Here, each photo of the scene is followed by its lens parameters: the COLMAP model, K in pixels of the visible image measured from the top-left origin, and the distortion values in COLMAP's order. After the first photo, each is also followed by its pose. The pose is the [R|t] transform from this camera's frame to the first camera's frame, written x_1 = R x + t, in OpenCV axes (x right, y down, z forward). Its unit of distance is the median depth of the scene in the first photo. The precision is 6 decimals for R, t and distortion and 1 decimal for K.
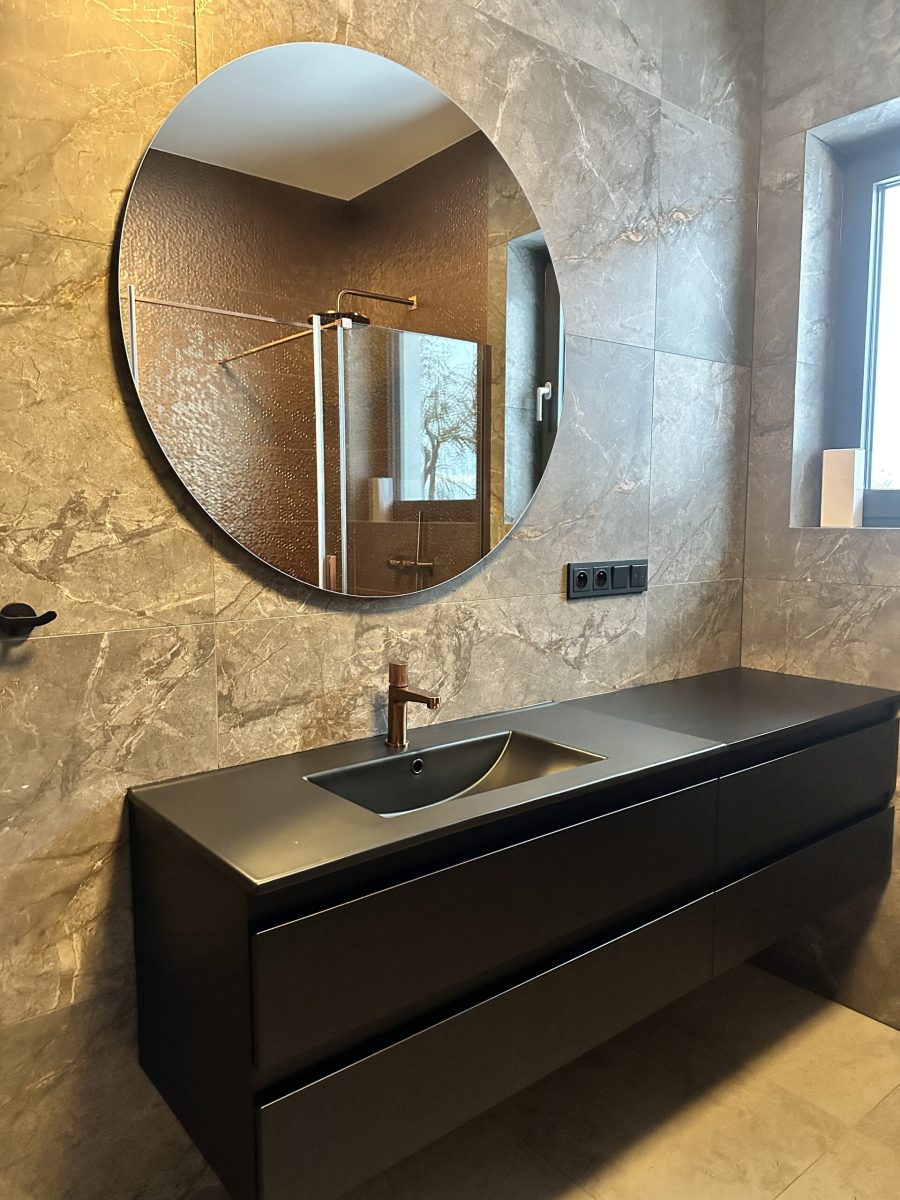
lens RADIAL K [[837.1, 0, 452.8], [0, 837.1, 603.8], [0, 0, 1]] dist [0.129570, -0.158180]
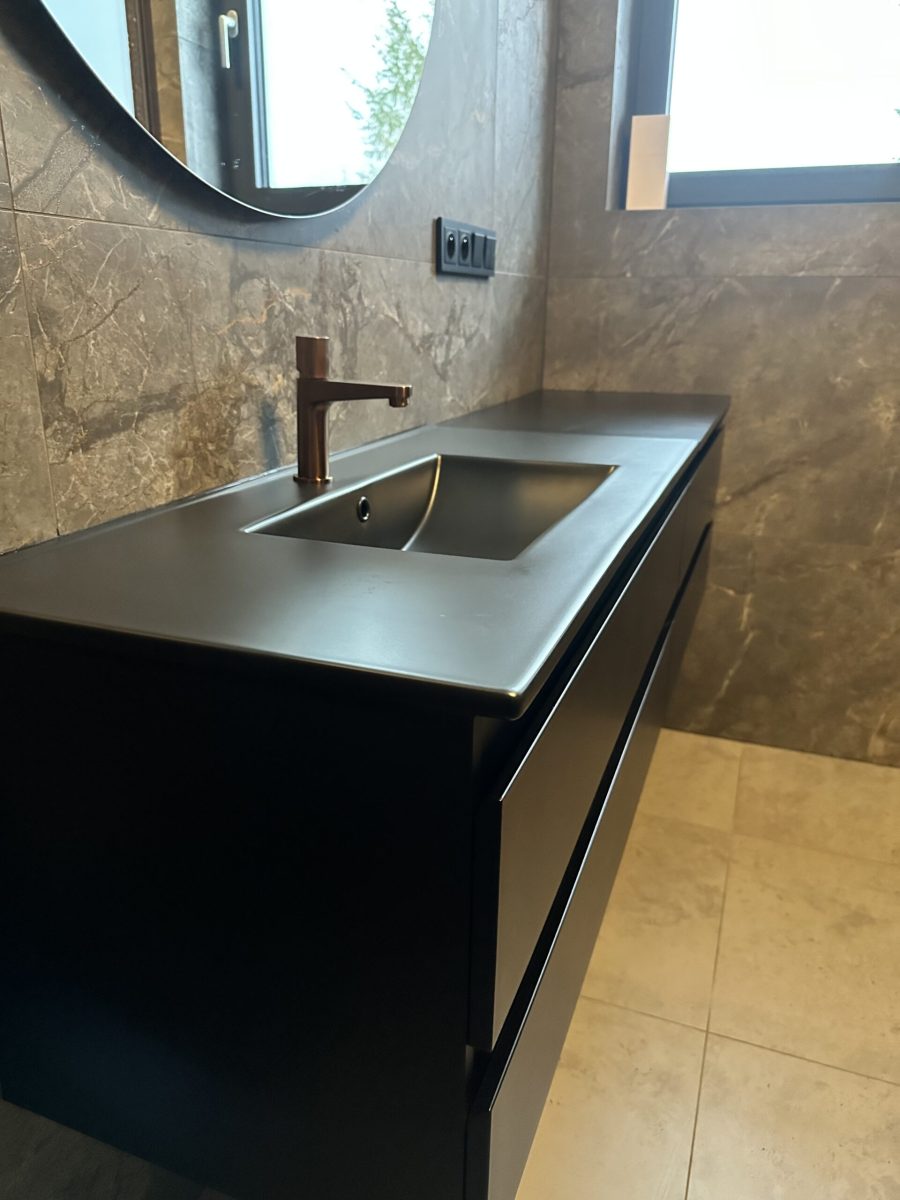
lens RADIAL K [[855.4, 0, 445.7], [0, 855.4, 599.6], [0, 0, 1]] dist [0.058861, -0.096985]
pose [[0.867575, -0.153728, 0.472950, -0.257019], [0.043748, 0.970928, 0.235339, 0.096964], [-0.495378, -0.183484, 0.849078, 0.360844]]
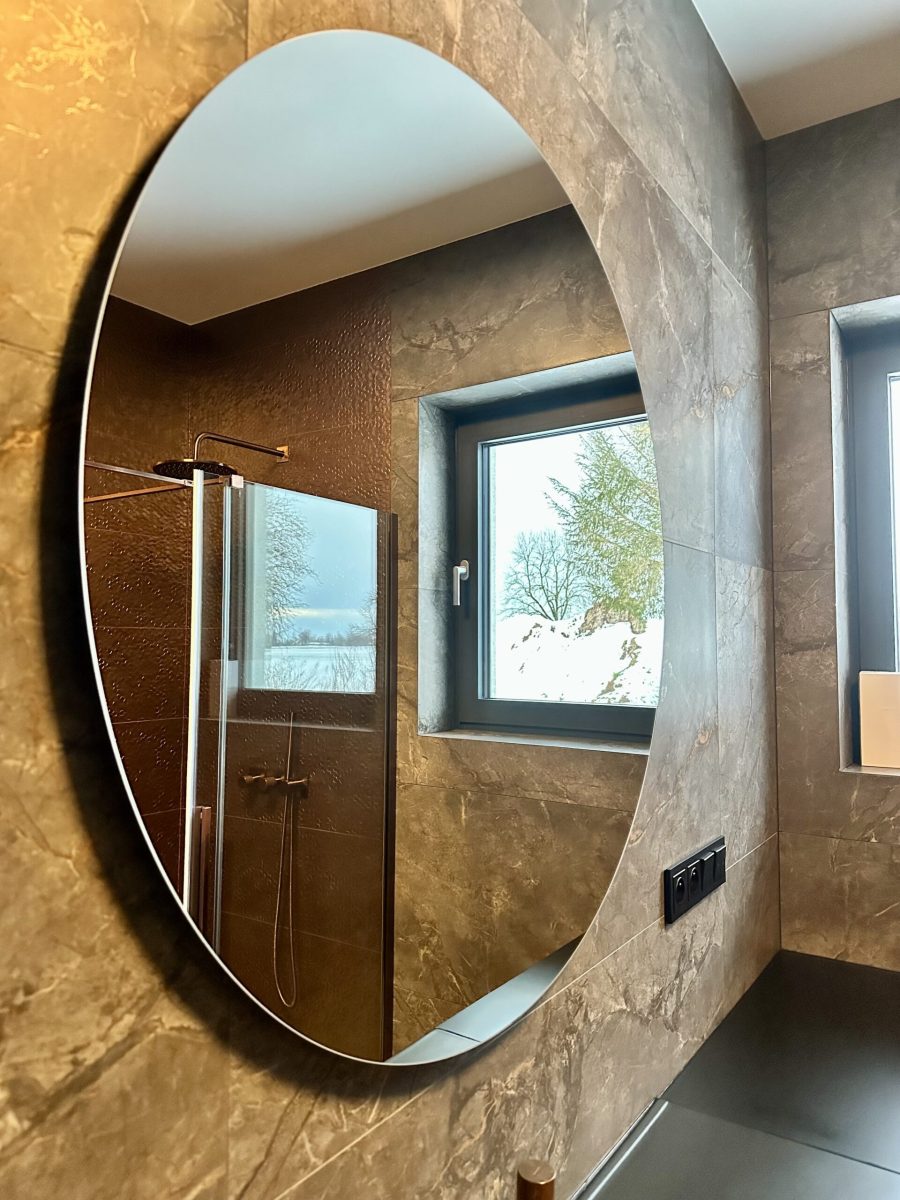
lens RADIAL K [[838.4, 0, 450.0], [0, 838.4, 600.0], [0, 0, 1]] dist [0.114388, -0.169603]
pose [[0.957302, 0.020474, 0.288365, -0.235657], [0.025866, 0.987422, -0.155975, -0.166817], [-0.287931, 0.156774, 0.944731, 0.413390]]
